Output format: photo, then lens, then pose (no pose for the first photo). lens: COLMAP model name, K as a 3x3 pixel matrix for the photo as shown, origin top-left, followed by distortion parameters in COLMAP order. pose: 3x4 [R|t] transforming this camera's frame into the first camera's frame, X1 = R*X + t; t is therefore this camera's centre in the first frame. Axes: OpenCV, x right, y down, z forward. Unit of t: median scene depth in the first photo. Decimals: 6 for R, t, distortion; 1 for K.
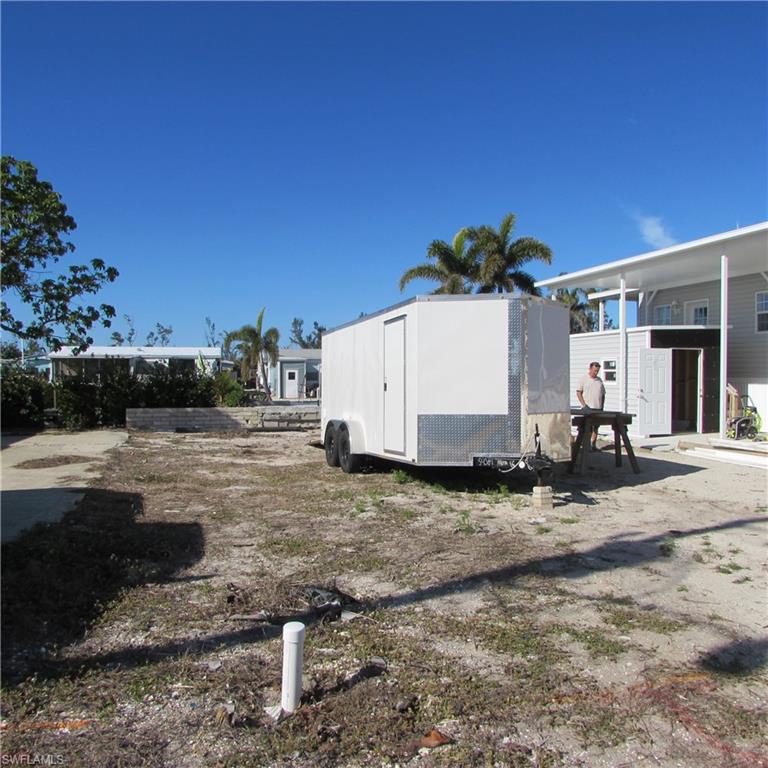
lens RADIAL K [[701.5, 0, 384.0], [0, 701.5, 384.0], [0, 0, 1]] dist [-0.046976, 0.007089]
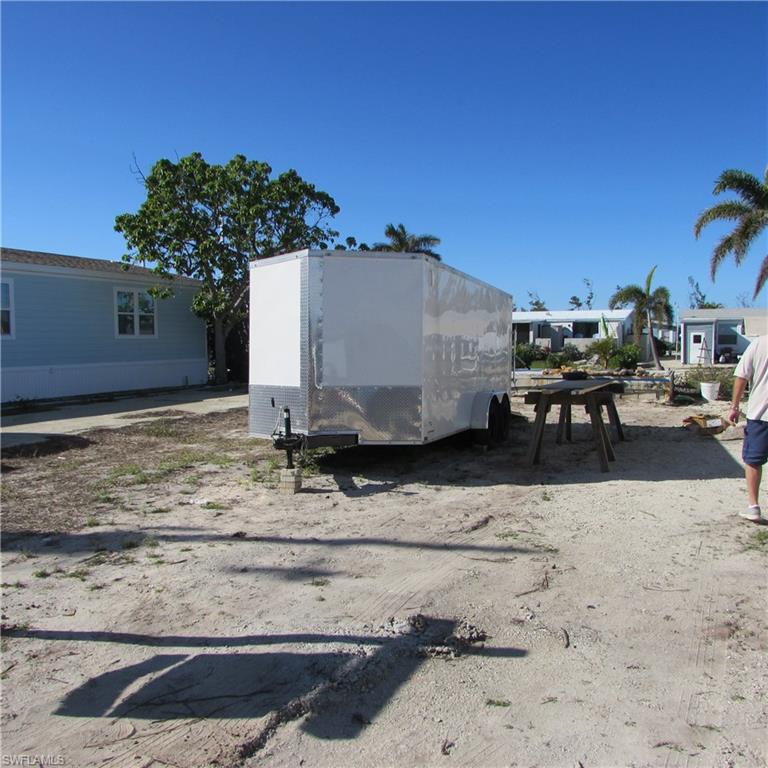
lens RADIAL K [[701.5, 0, 384.0], [0, 701.5, 384.0], [0, 0, 1]] dist [-0.046976, 0.007089]
pose [[0.759411, 0.035680, -0.649632, 0.143675], [-0.001276, 0.998575, 0.053353, -0.001089], [0.650610, -0.039687, 0.758374, 0.063104]]
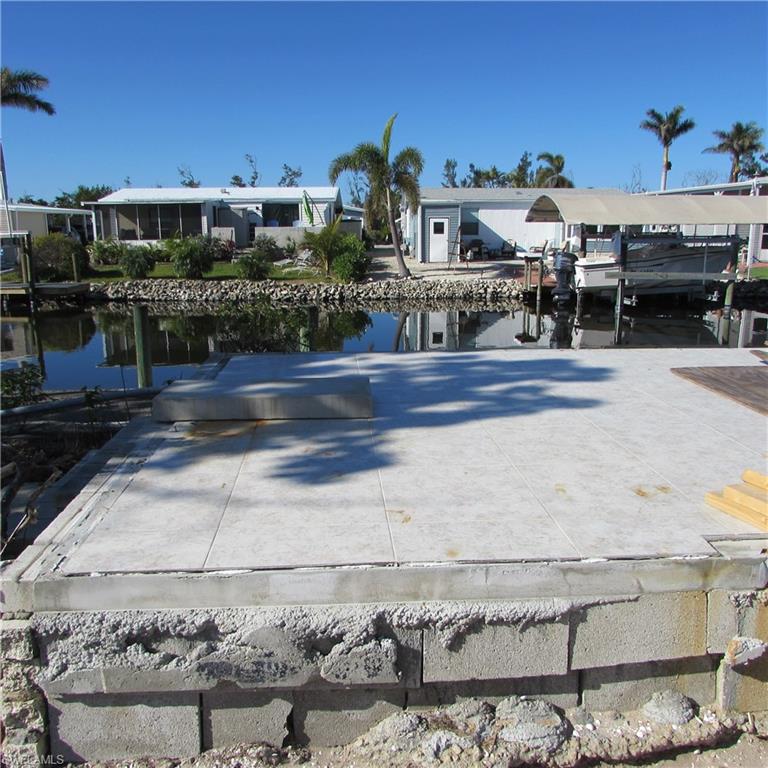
lens RADIAL K [[701.5, 0, 384.0], [0, 701.5, 384.0], [0, 0, 1]] dist [-0.046976, 0.007089]
pose [[0.976813, 0.042263, -0.209883, -0.038643], [0.002295, 0.978199, 0.207655, -0.004865], [0.214083, -0.203322, 0.955421, 0.337737]]
